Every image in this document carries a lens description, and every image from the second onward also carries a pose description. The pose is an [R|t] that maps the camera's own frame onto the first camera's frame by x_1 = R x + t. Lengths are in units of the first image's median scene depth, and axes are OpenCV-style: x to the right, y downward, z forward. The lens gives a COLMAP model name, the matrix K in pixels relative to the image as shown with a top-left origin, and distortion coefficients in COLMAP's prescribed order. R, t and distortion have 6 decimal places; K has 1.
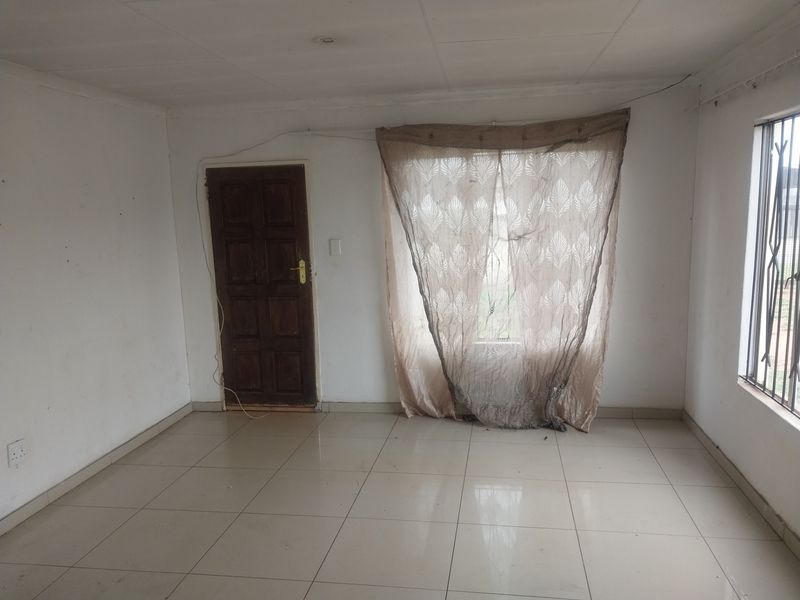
lens RADIAL K [[637.2, 0, 403.2], [0, 637.2, 321.7], [0, 0, 1]] dist [0.007332, 0.009331]
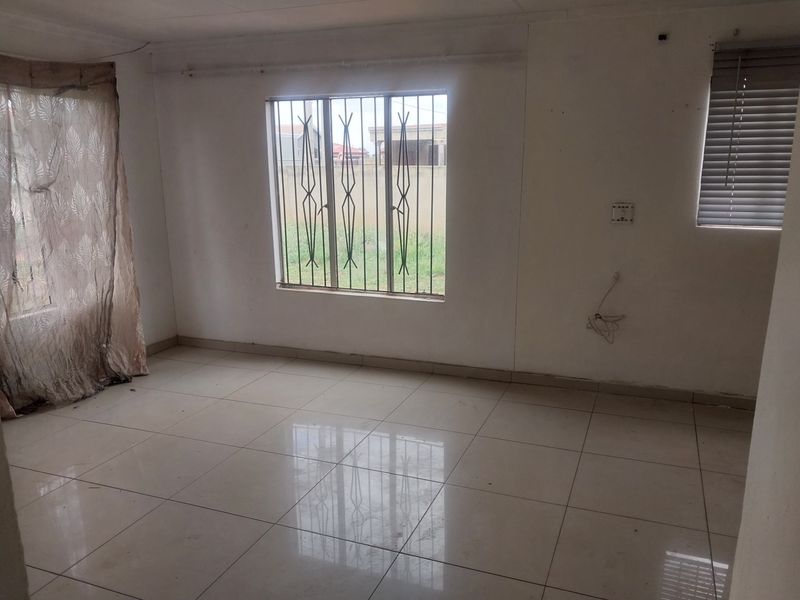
lens RADIAL K [[637.2, 0, 403.2], [0, 637.2, 321.7], [0, 0, 1]] dist [0.007332, 0.009331]
pose [[0.212597, -0.215866, 0.952998, -0.609634], [0.167963, 0.968849, 0.181987, -0.032461], [-0.962596, 0.121379, 0.242232, 0.325776]]
